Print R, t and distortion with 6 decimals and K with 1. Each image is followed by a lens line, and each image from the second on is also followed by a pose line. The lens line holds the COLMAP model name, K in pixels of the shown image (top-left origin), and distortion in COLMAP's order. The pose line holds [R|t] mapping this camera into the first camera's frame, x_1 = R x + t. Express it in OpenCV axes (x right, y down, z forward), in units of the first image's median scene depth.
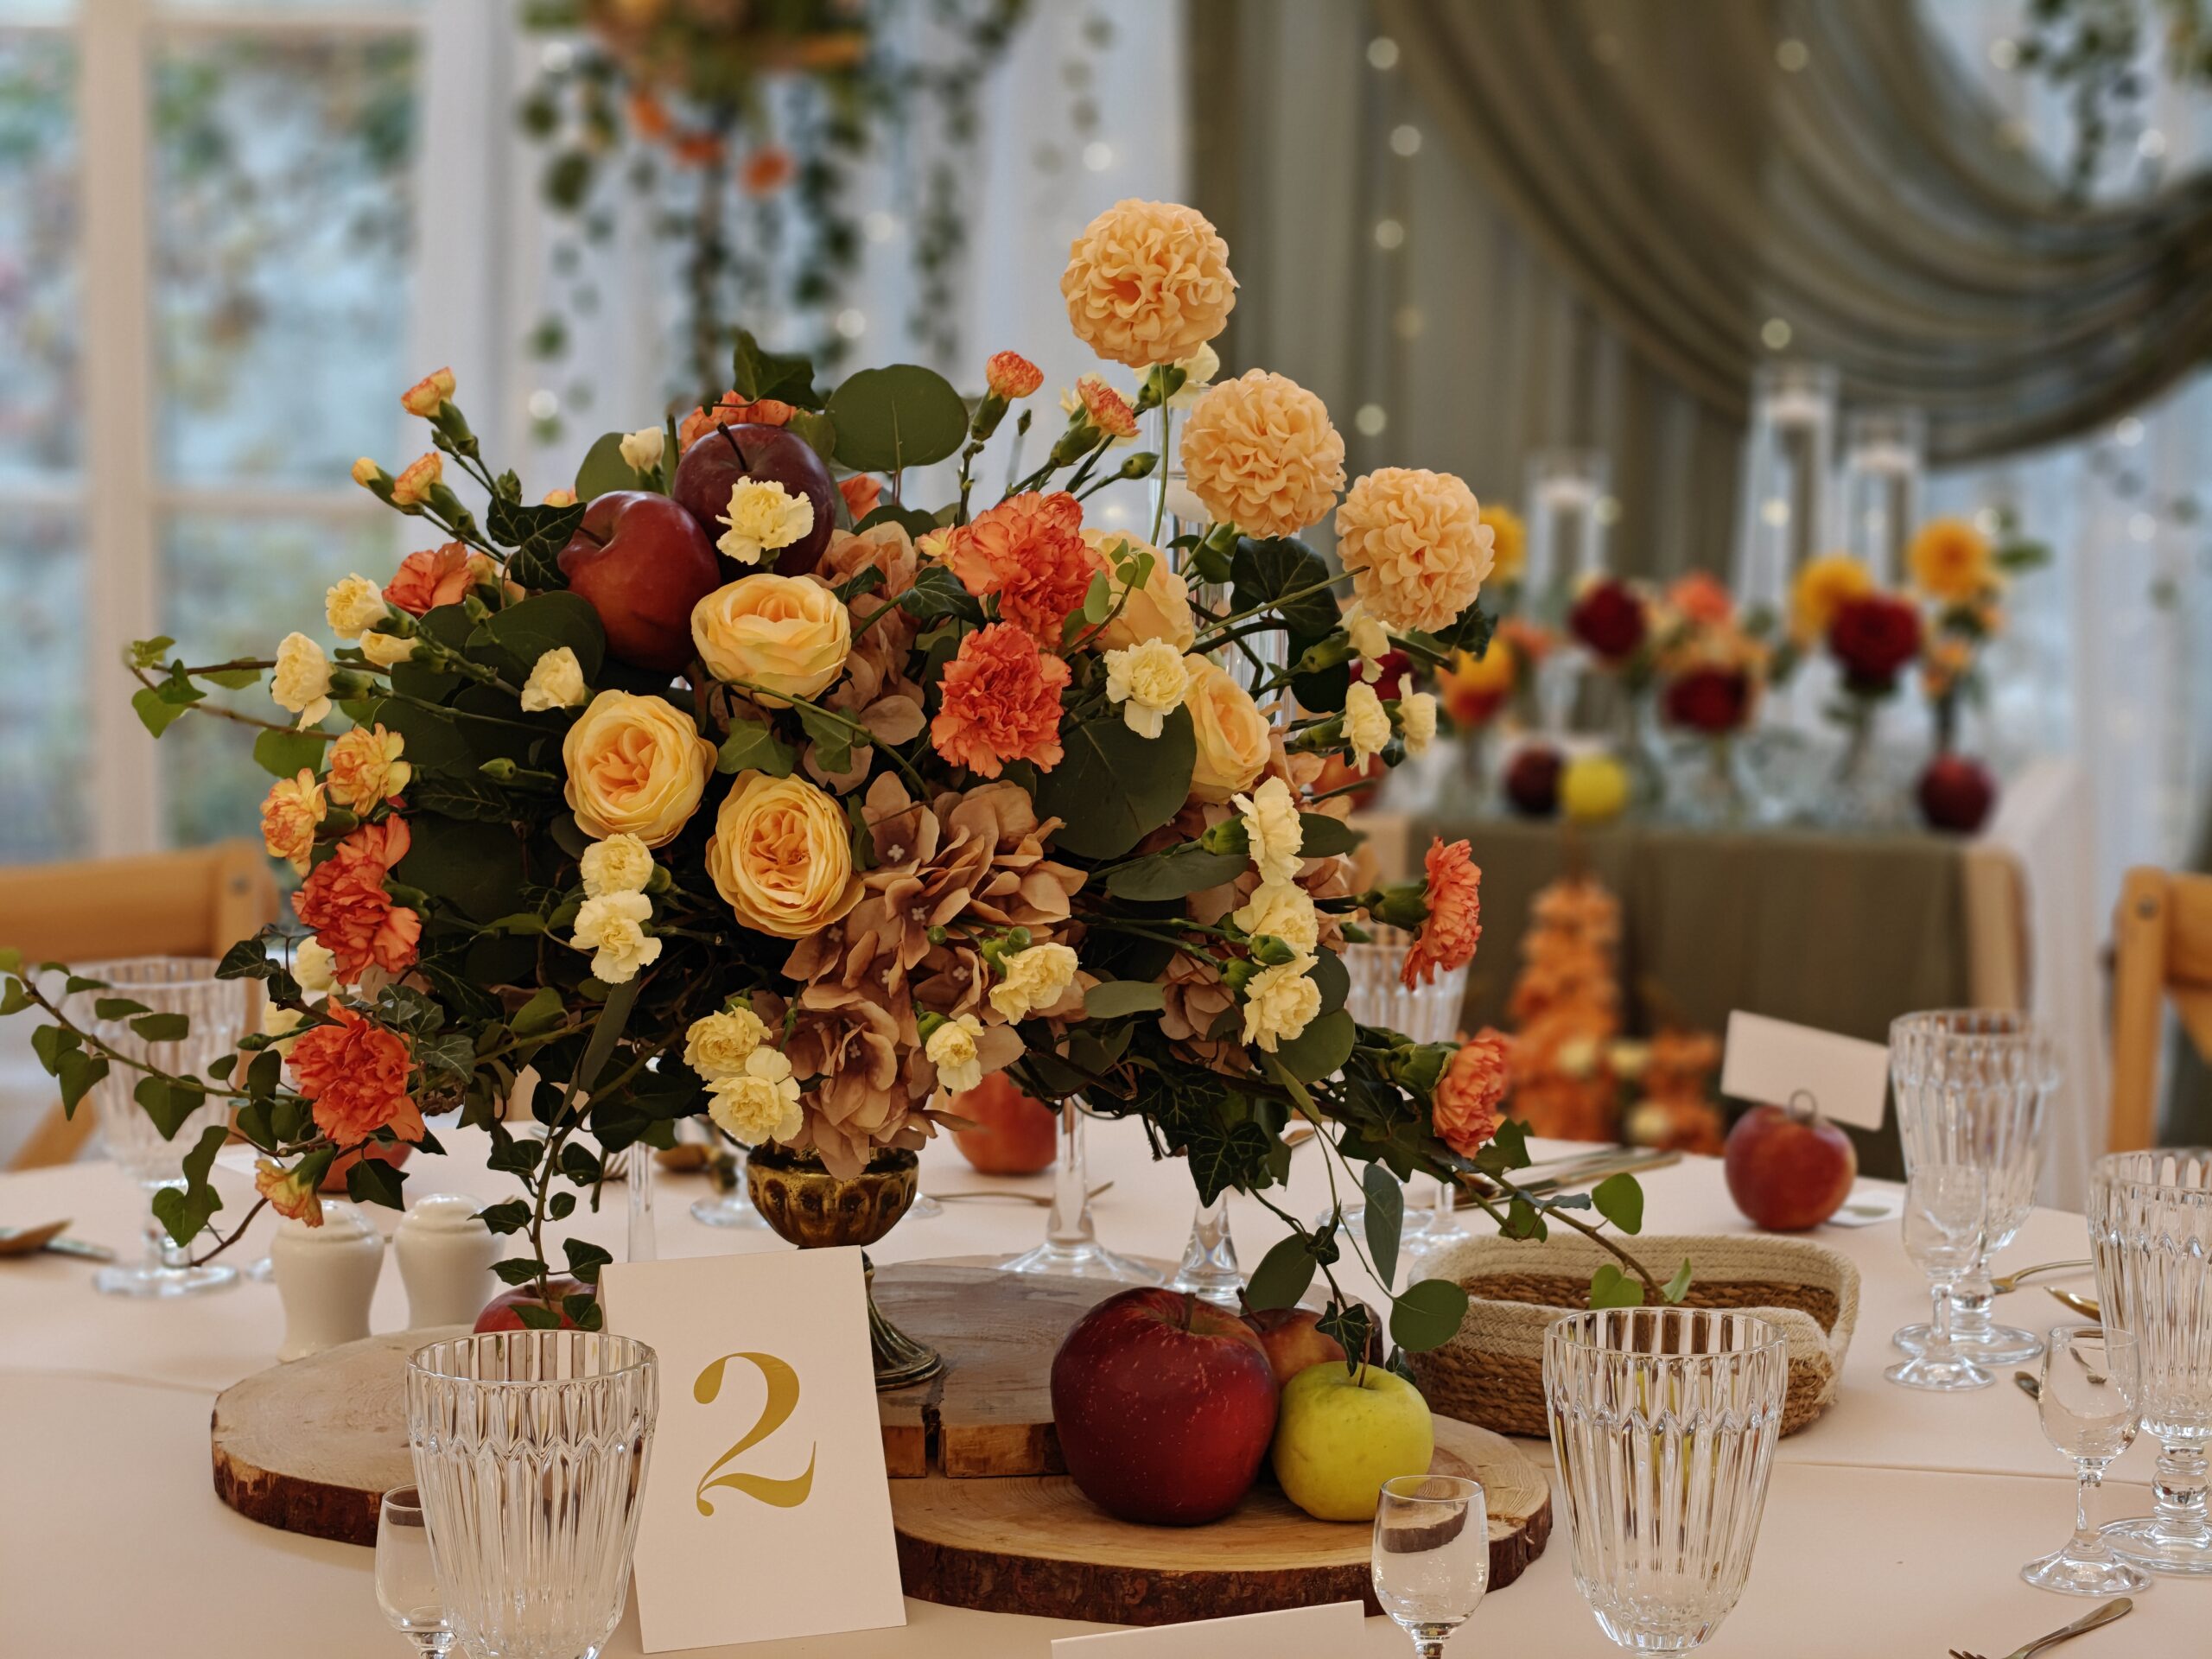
lens RADIAL K [[4829.0, 0, 1106.0], [0, 4829.0, 829.5], [0, 0, 1]] dist [-0.028848, 0.338250]
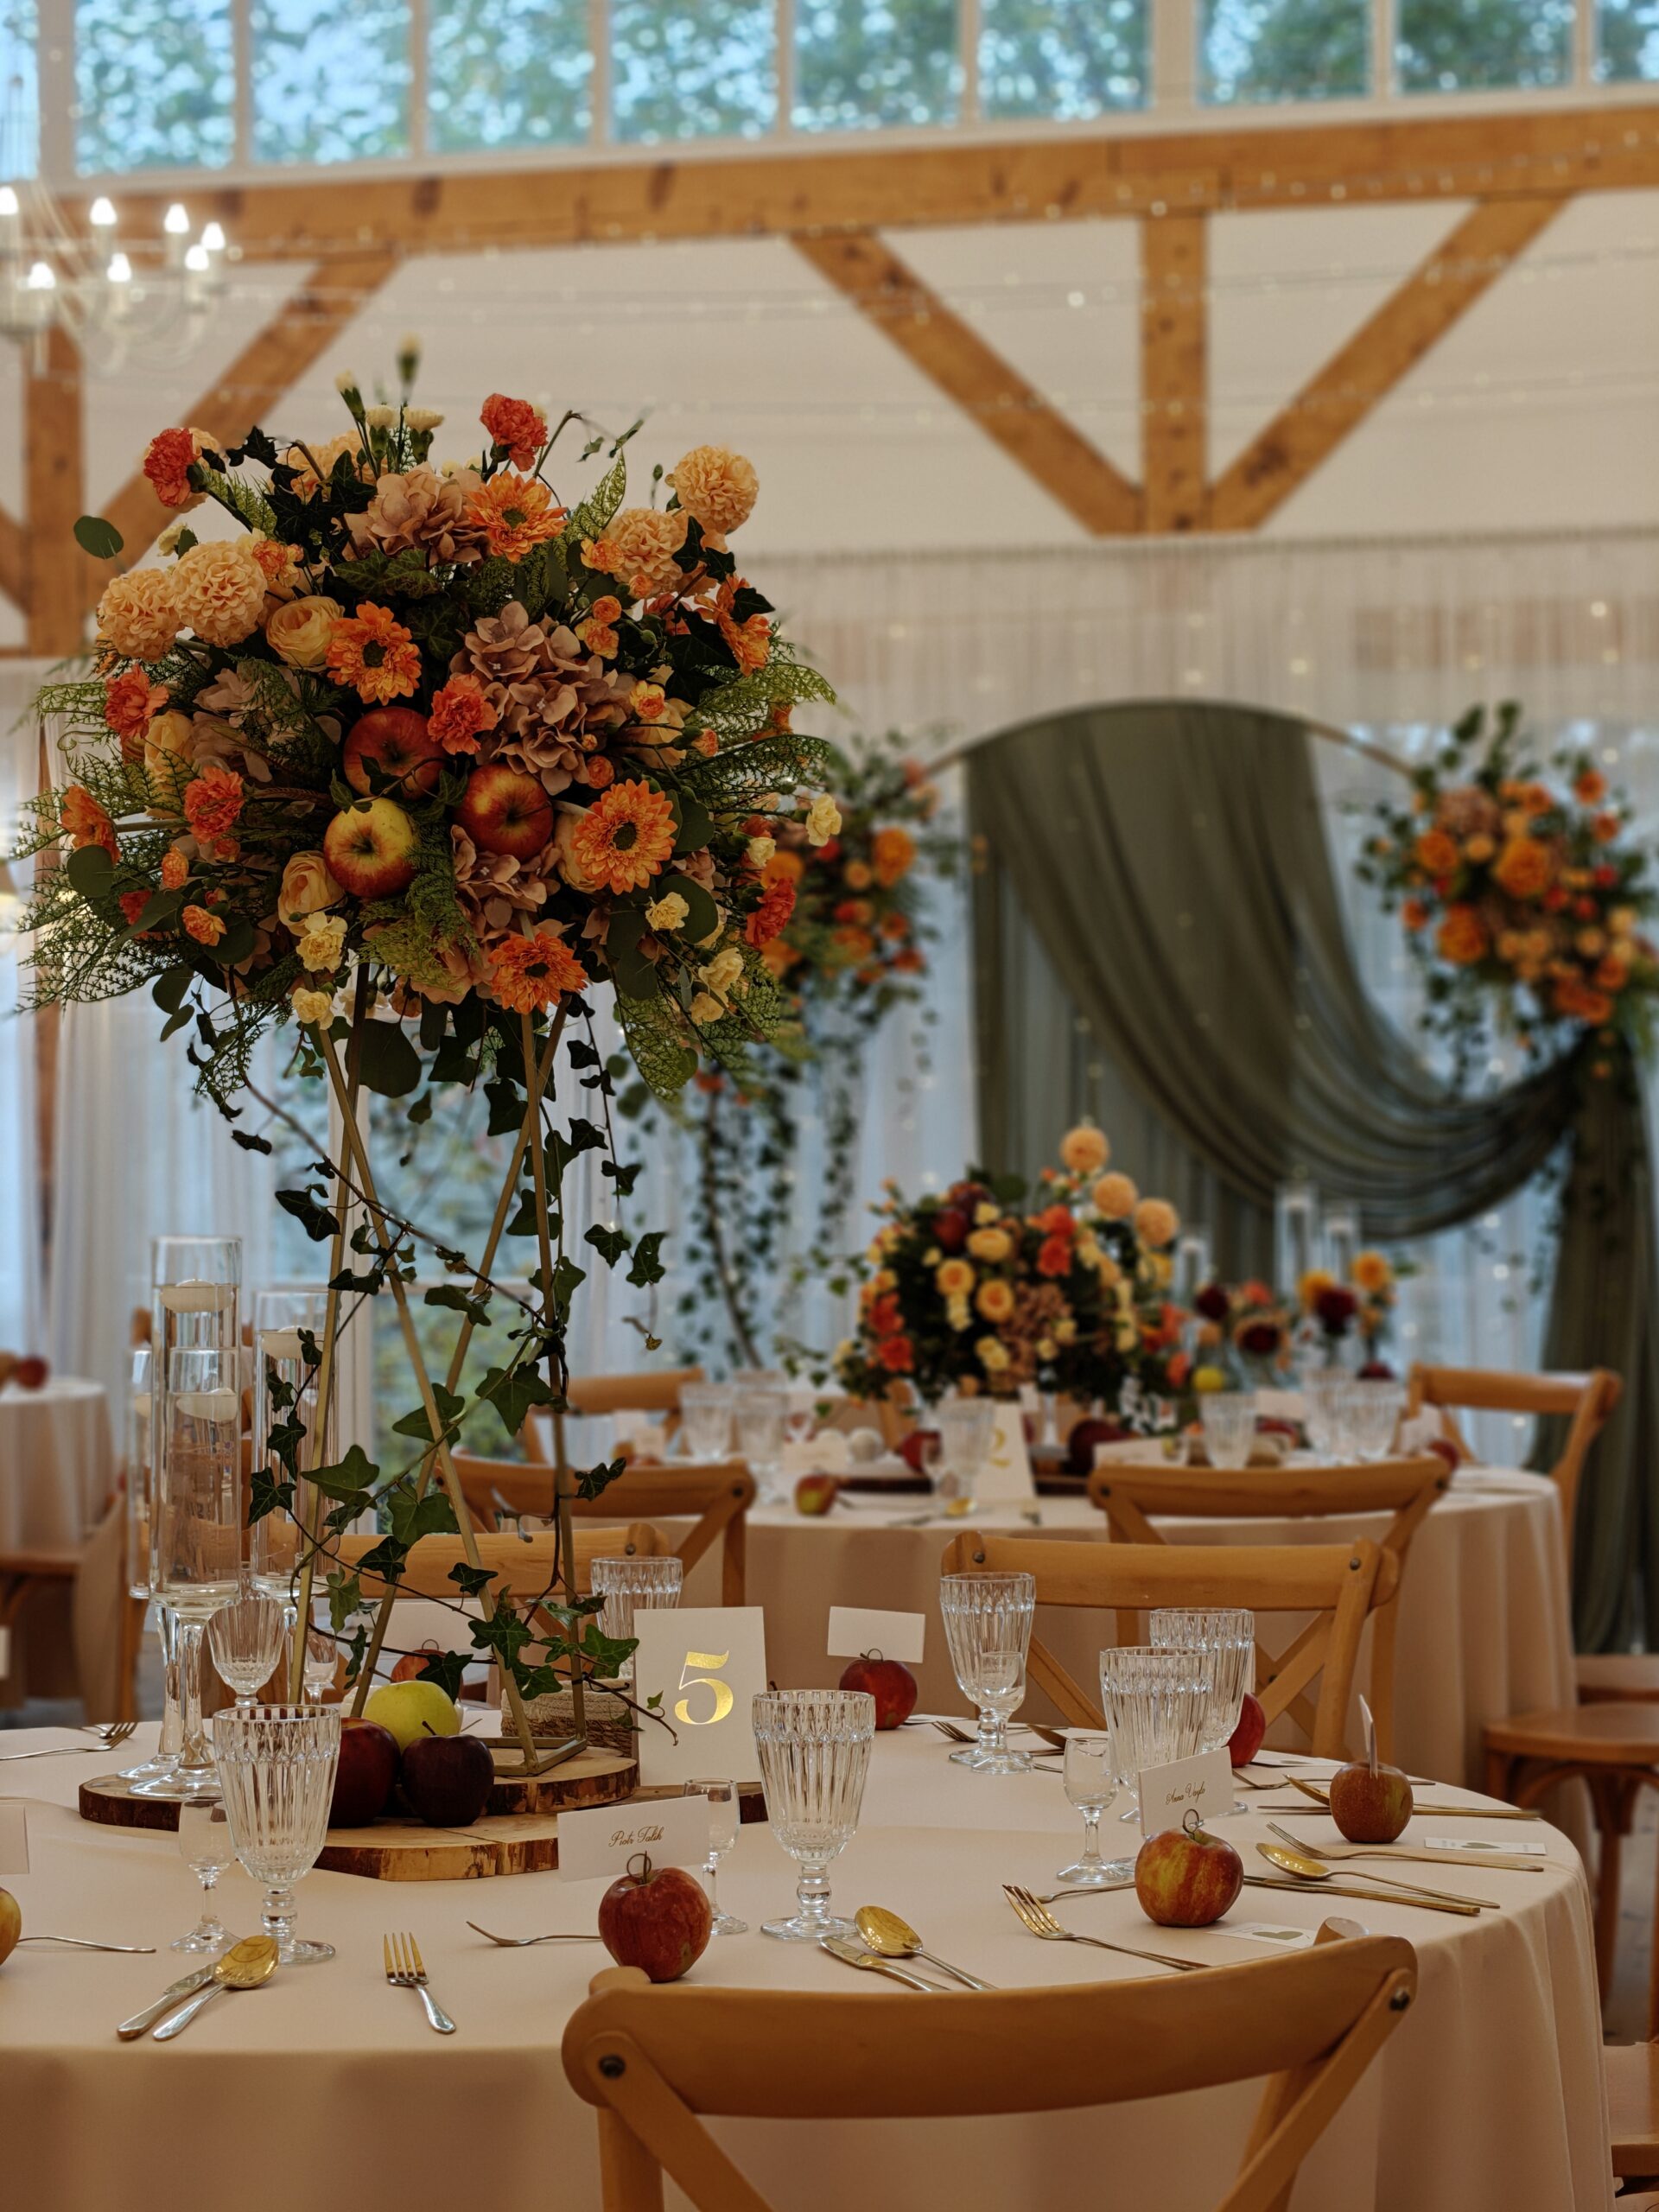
lens RADIAL K [[4829.0, 0, 829.5], [0, 4829.0, 1106.0], [0, 0, 1]] dist [-0.028848, 0.338250]
pose [[0.999518, -0.018737, 0.024765, -0.115285], [0.021624, 0.992299, -0.121961, 0.125197], [-0.022289, 0.122437, 0.992226, -1.112227]]
